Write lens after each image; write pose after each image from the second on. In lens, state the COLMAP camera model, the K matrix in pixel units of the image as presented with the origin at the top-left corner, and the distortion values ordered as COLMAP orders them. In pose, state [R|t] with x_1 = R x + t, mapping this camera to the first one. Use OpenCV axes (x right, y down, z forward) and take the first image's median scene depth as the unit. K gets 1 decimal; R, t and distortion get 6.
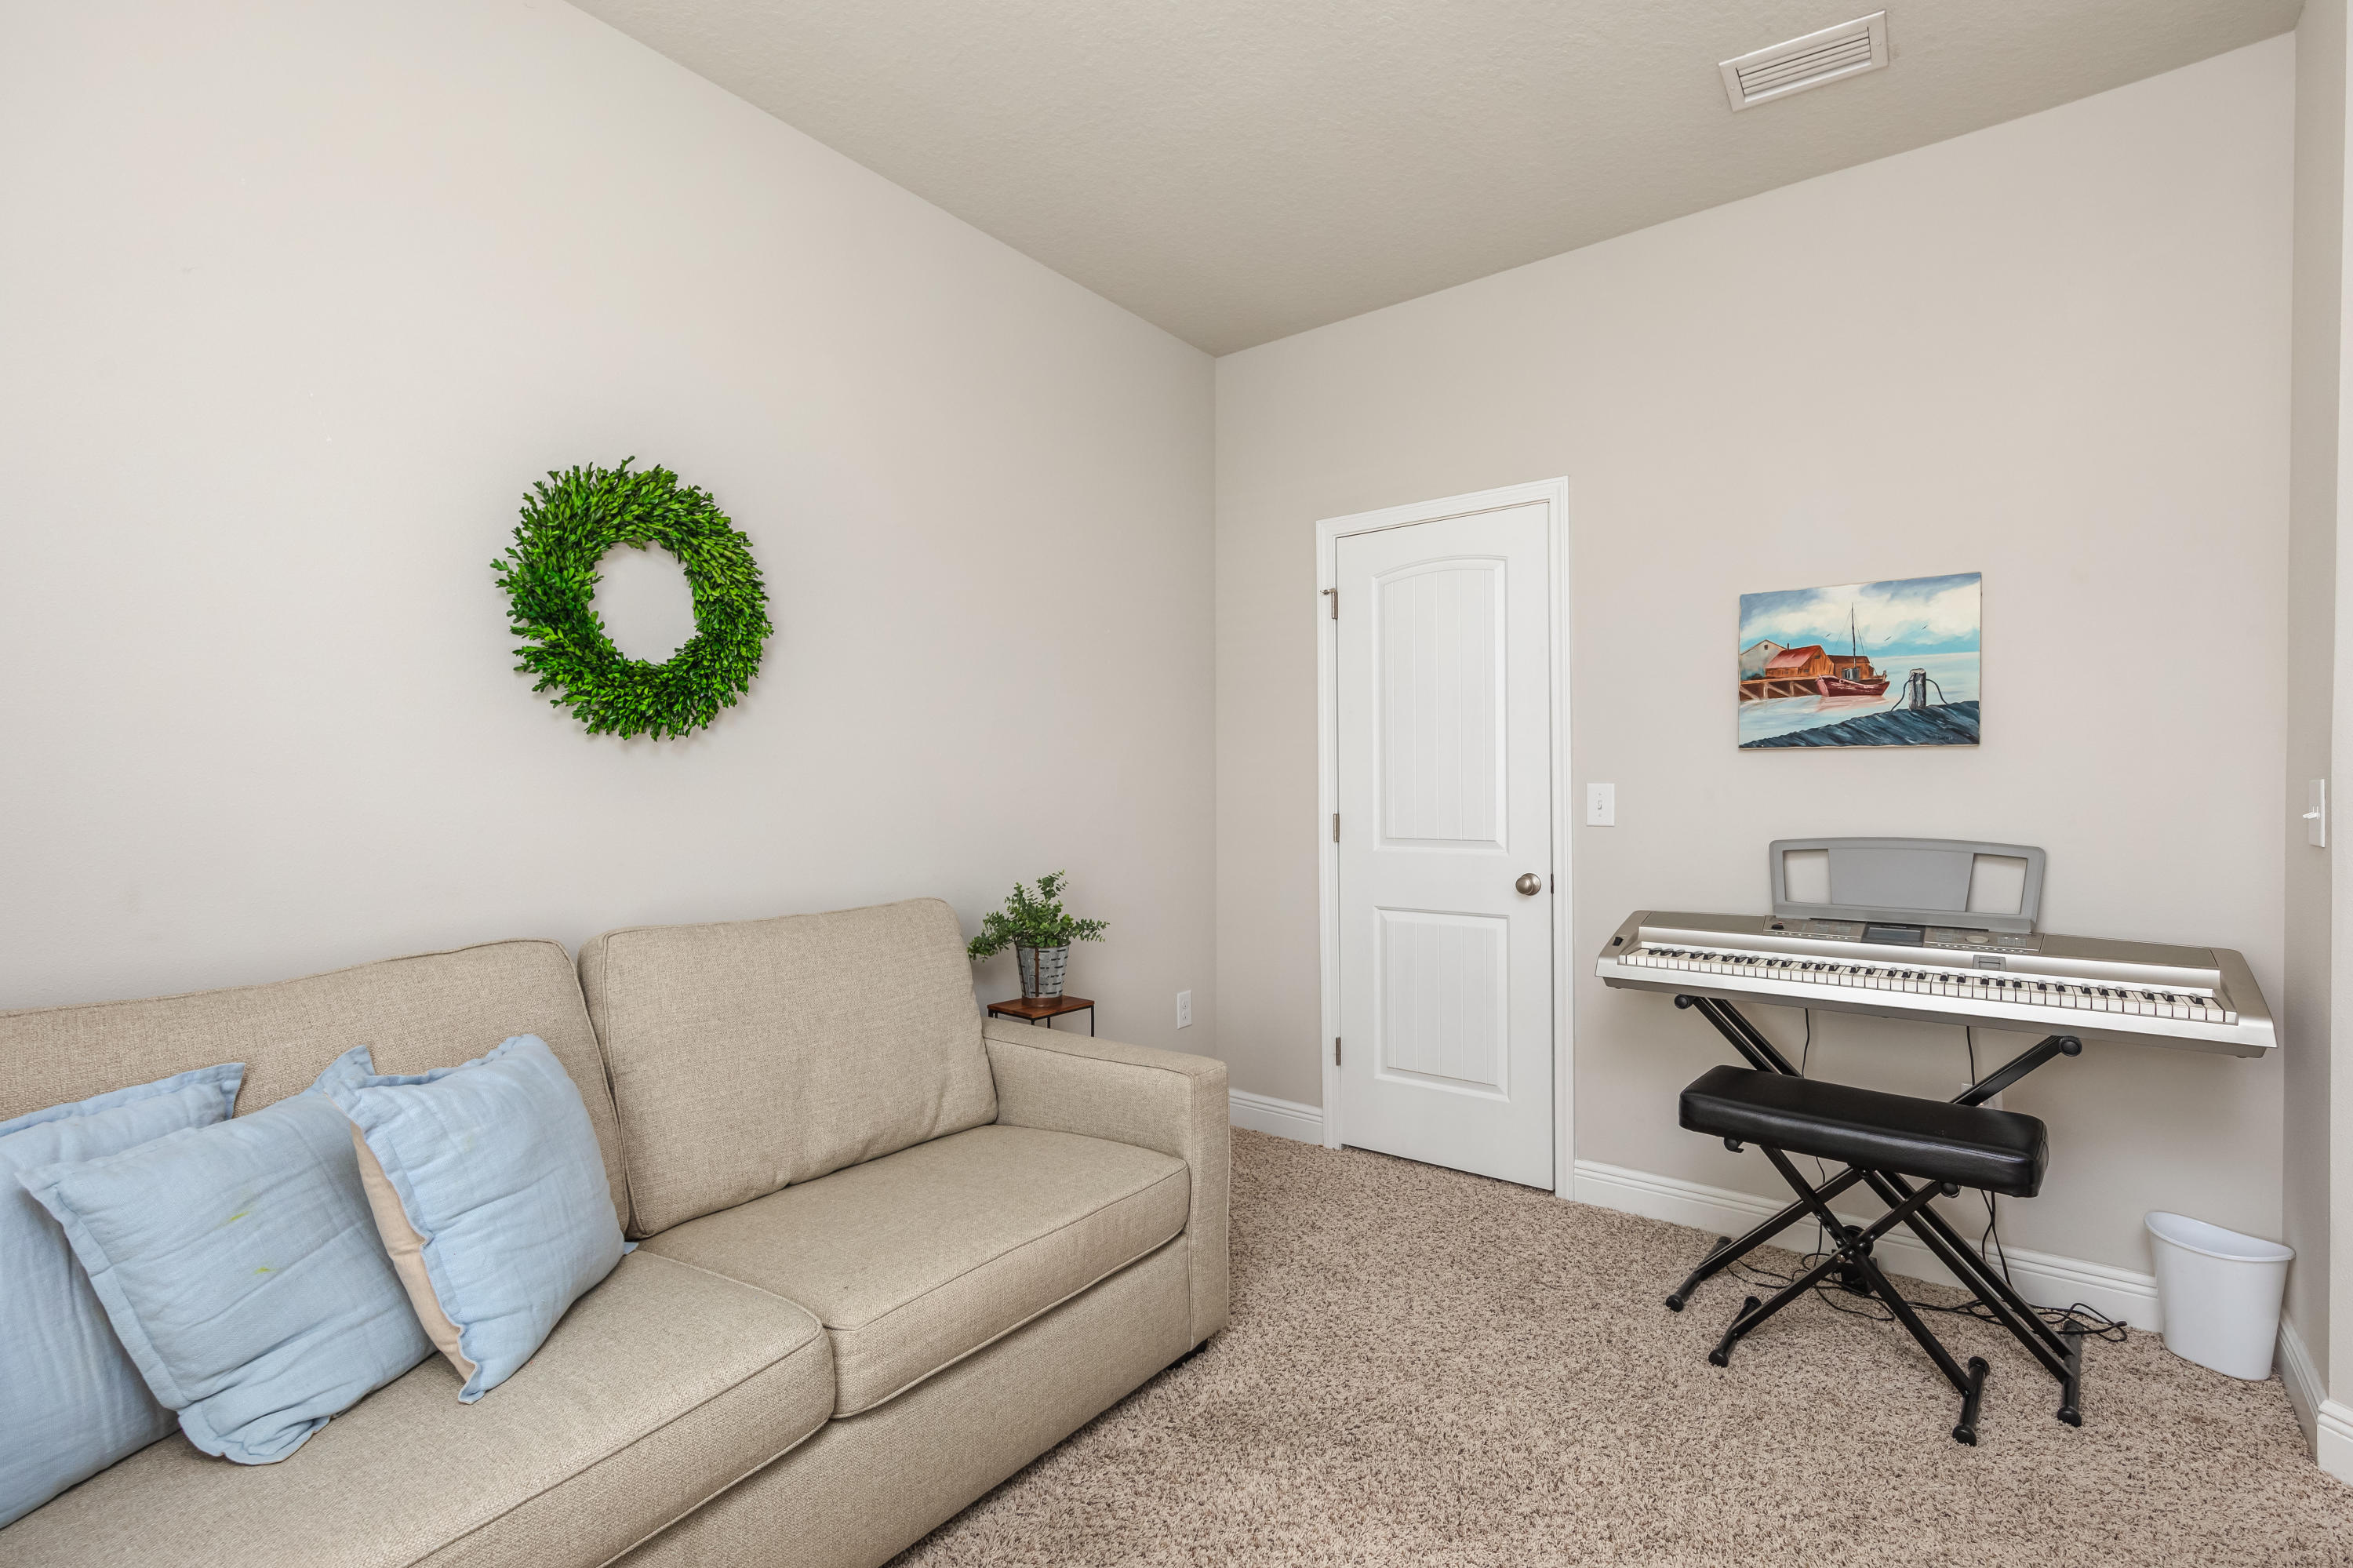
lens RADIAL K [[1084.3, 0, 1165.1], [0, 1084.3, 791.4], [0, 0, 1]] dist [0.002216, -0.000178]
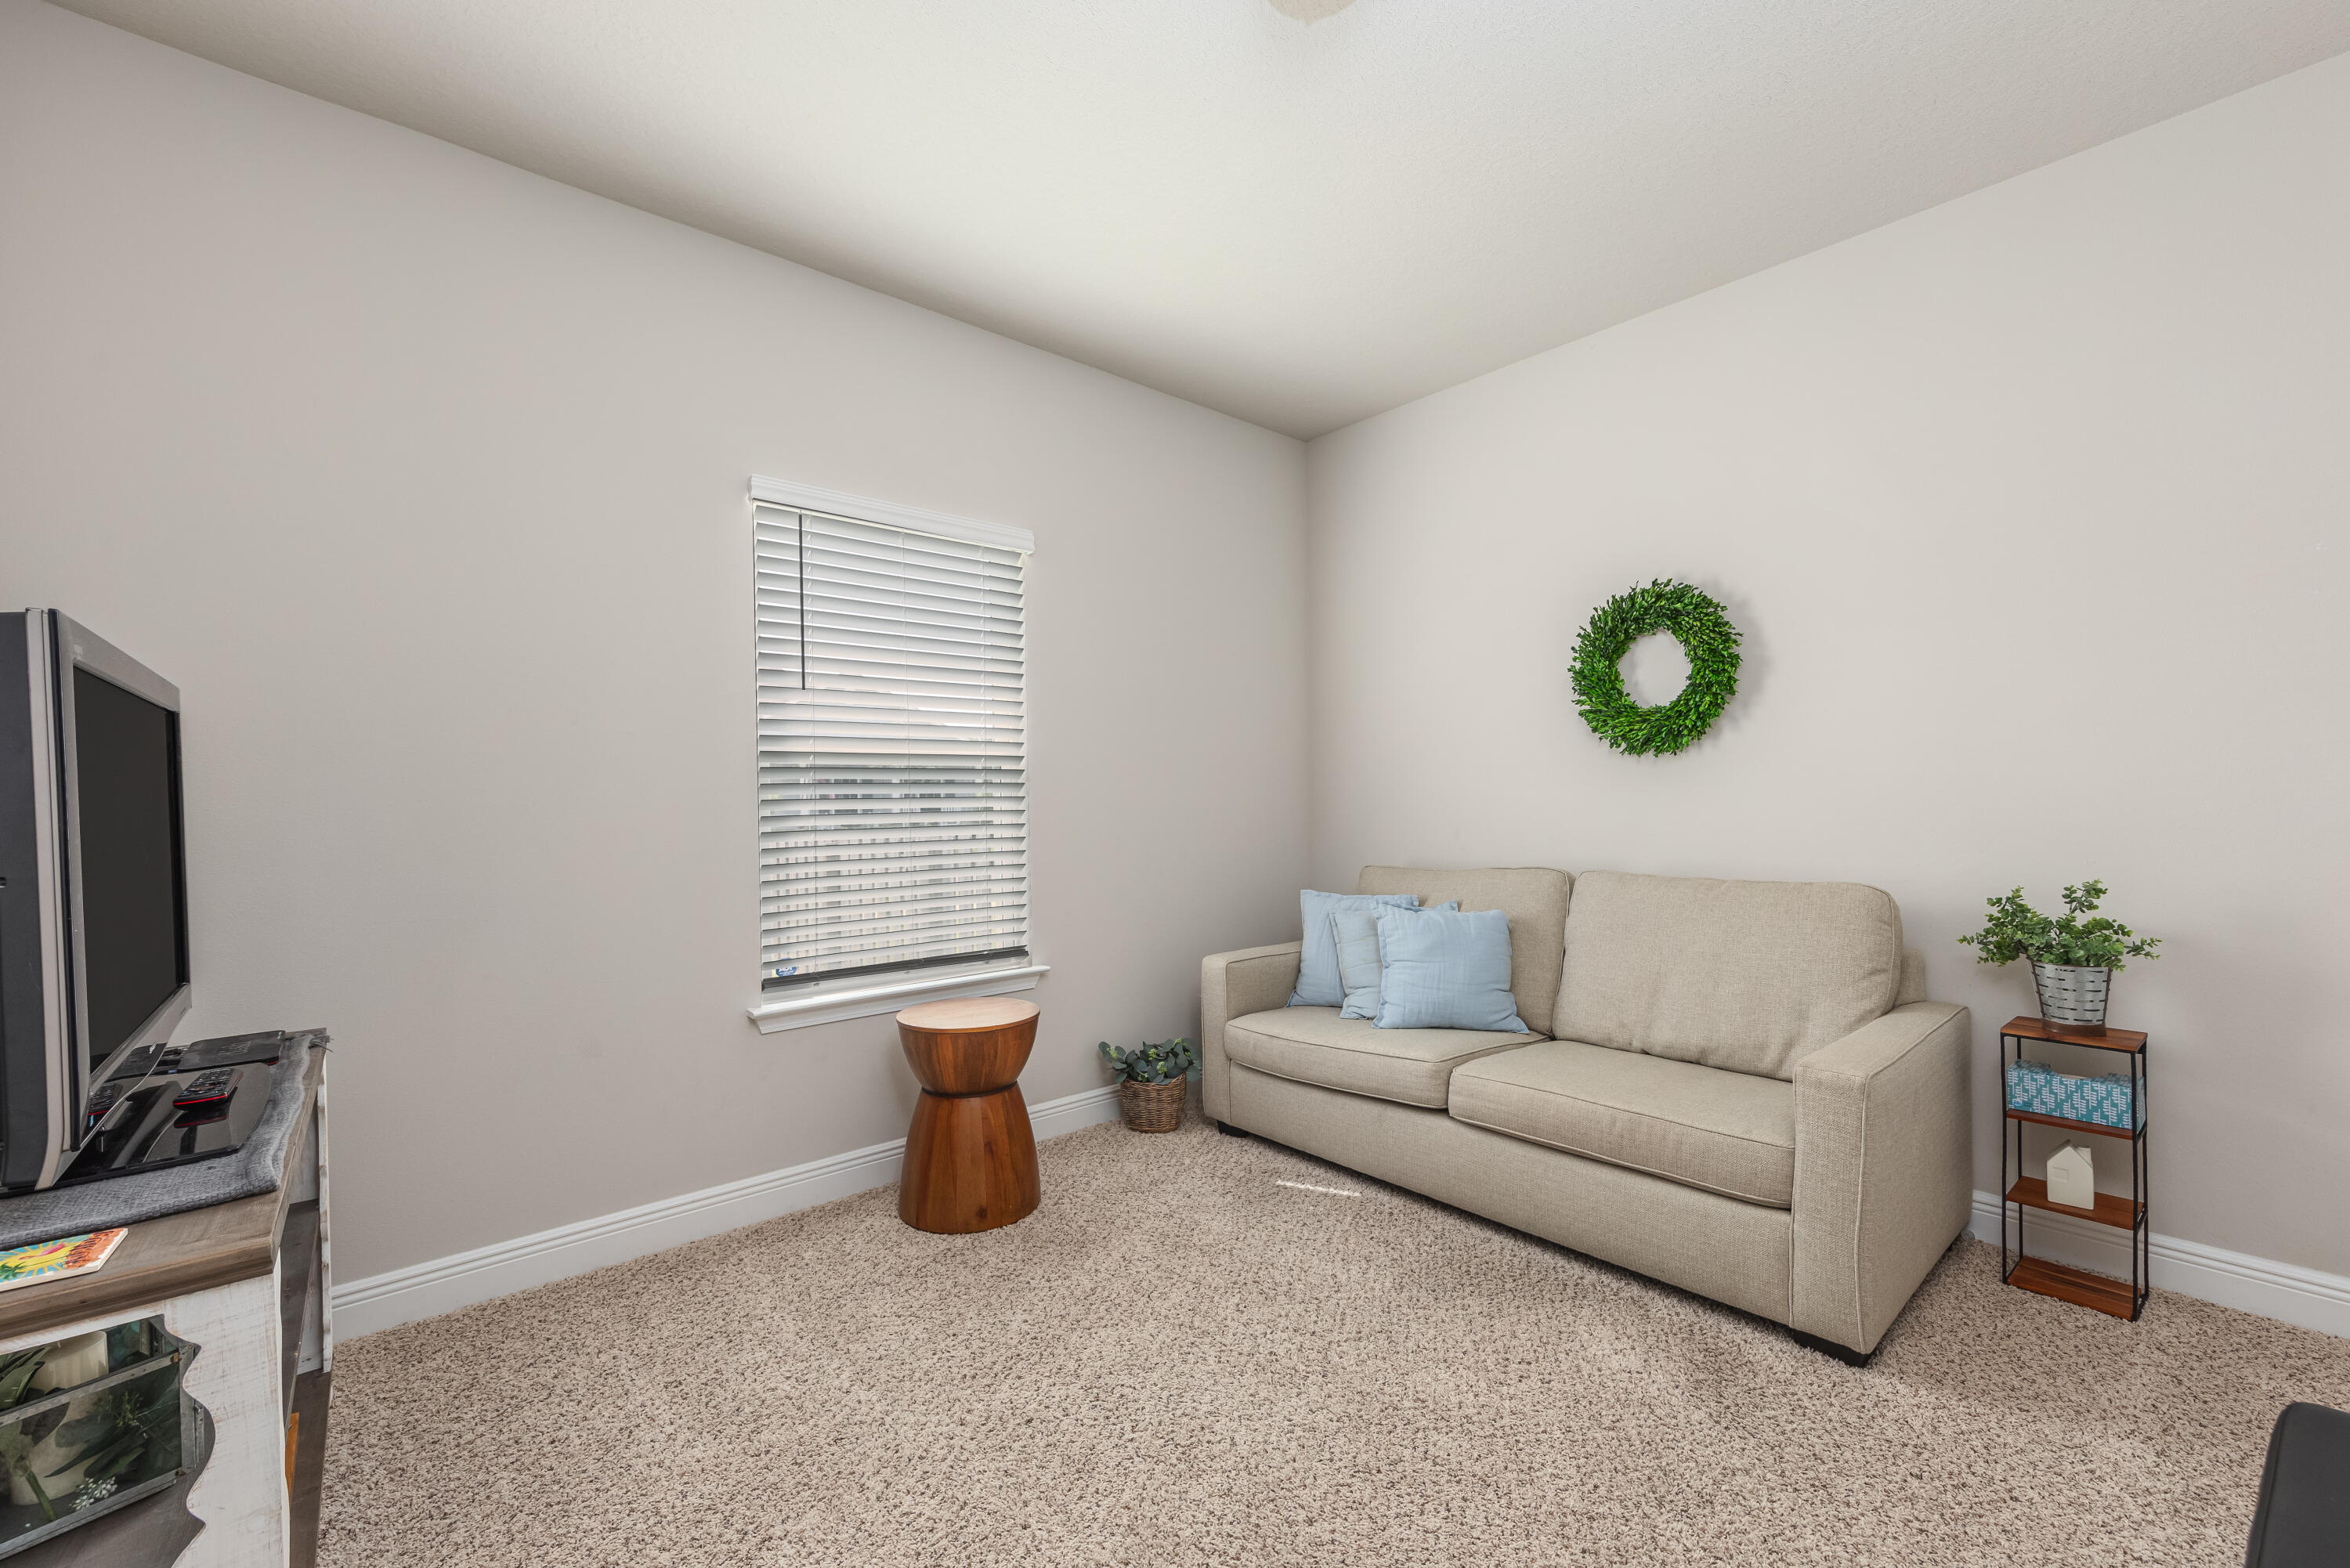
lens RADIAL K [[943.2, 0, 1168.8], [0, 943.2, 795.6], [0, 0, 1]] dist [0.001464, 0.000066]
pose [[-0.204269, 0.005716, -0.978898, 1.047205], [0.015176, 0.999881, 0.002671, -0.005344], [0.978797, -0.014310, -0.204331, 0.618962]]
